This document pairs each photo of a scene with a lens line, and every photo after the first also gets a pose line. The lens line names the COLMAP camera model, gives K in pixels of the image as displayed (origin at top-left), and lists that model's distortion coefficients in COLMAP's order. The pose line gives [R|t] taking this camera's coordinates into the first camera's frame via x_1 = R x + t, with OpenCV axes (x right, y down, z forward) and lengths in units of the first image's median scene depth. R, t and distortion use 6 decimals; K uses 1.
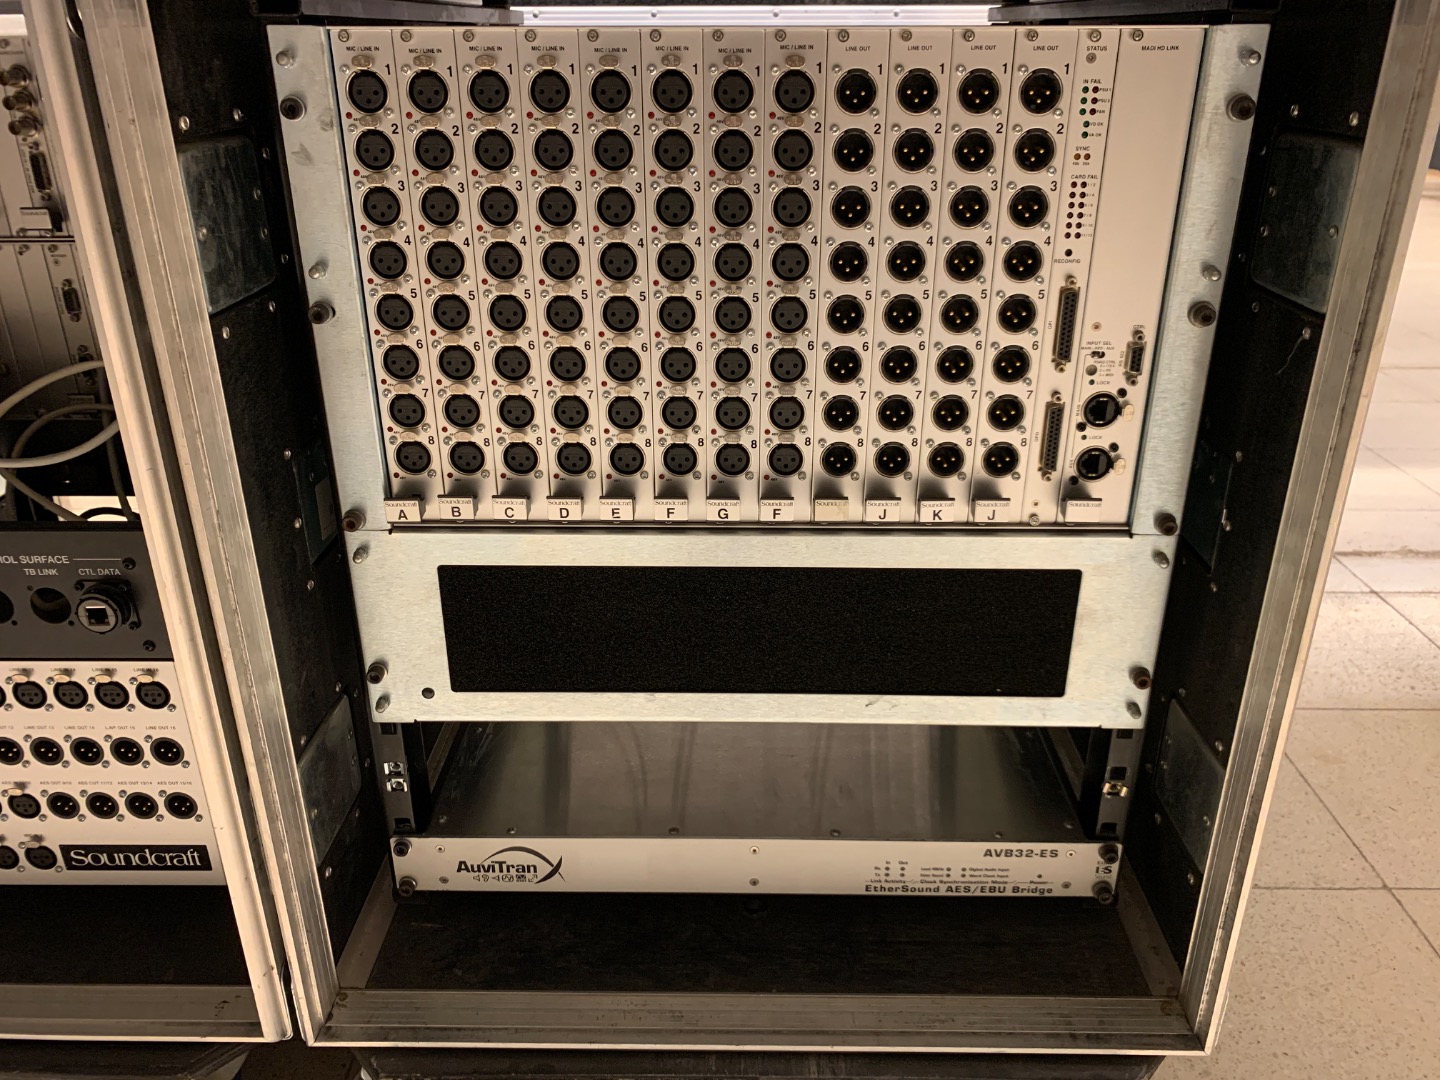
lens RADIAL K [[1100.9, 0, 733.8], [0, 1100.9, 550.5], [0, 0, 1]] dist [0.046672, -0.075282]
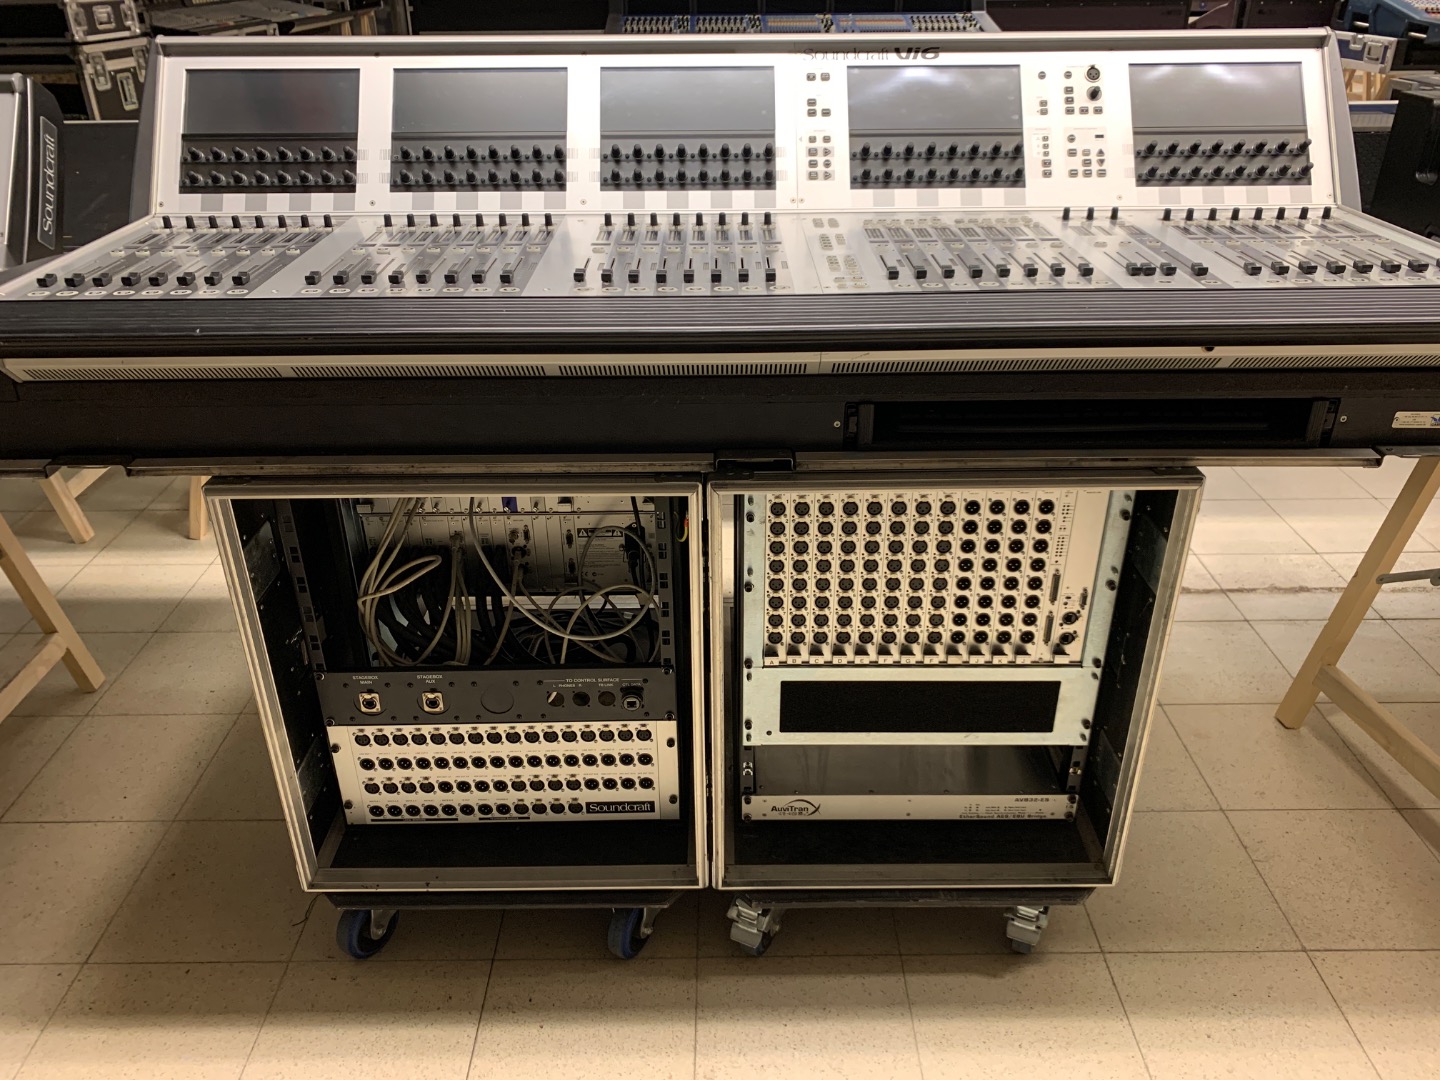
lens RADIAL K [[1100.9, 0, 741.9], [0, 1100.9, 538.7], [0, 0, 1]] dist [0.046672, -0.075282]
pose [[0.999710, -0.009978, 0.021928, -0.381817], [0.008517, 0.997800, 0.065751, -0.417207], [-0.022536, -0.065545, 0.997595, -1.212556]]
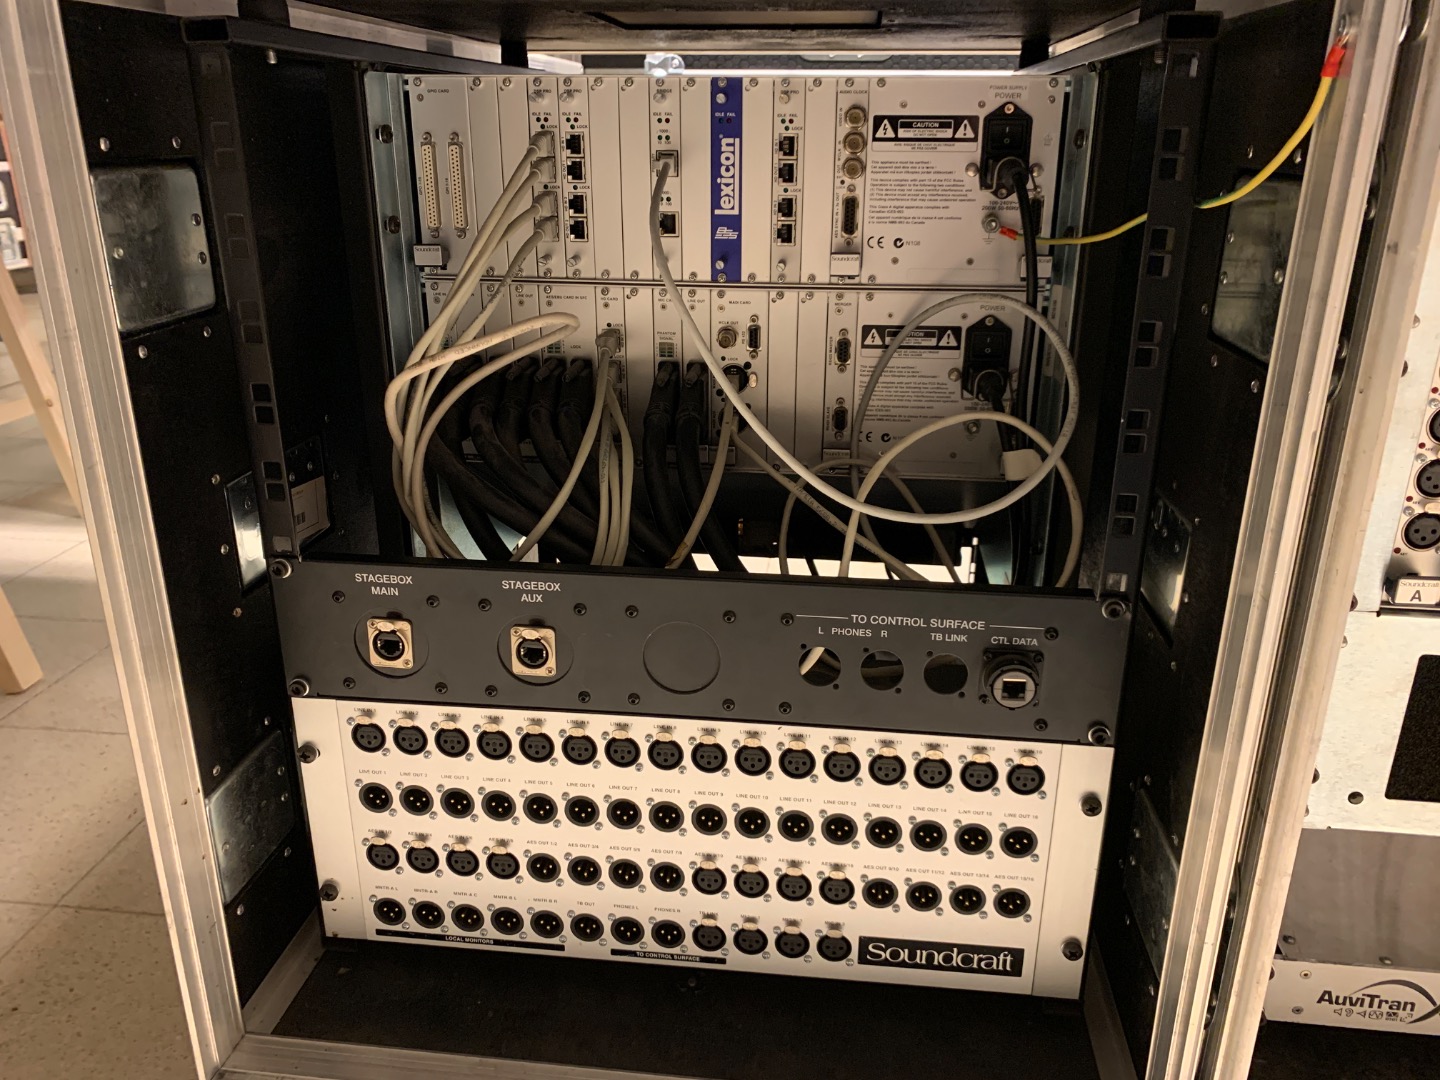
lens RADIAL K [[1100.9, 0, 715.6], [0, 1100.9, 534.3], [0, 0, 1]] dist [0.046672, -0.075282]
pose [[0.993878, 0.040989, -0.102597, -0.708828], [-0.048347, 0.996354, -0.070289, 0.007377], [0.099341, 0.074819, 0.992237, 0.066763]]
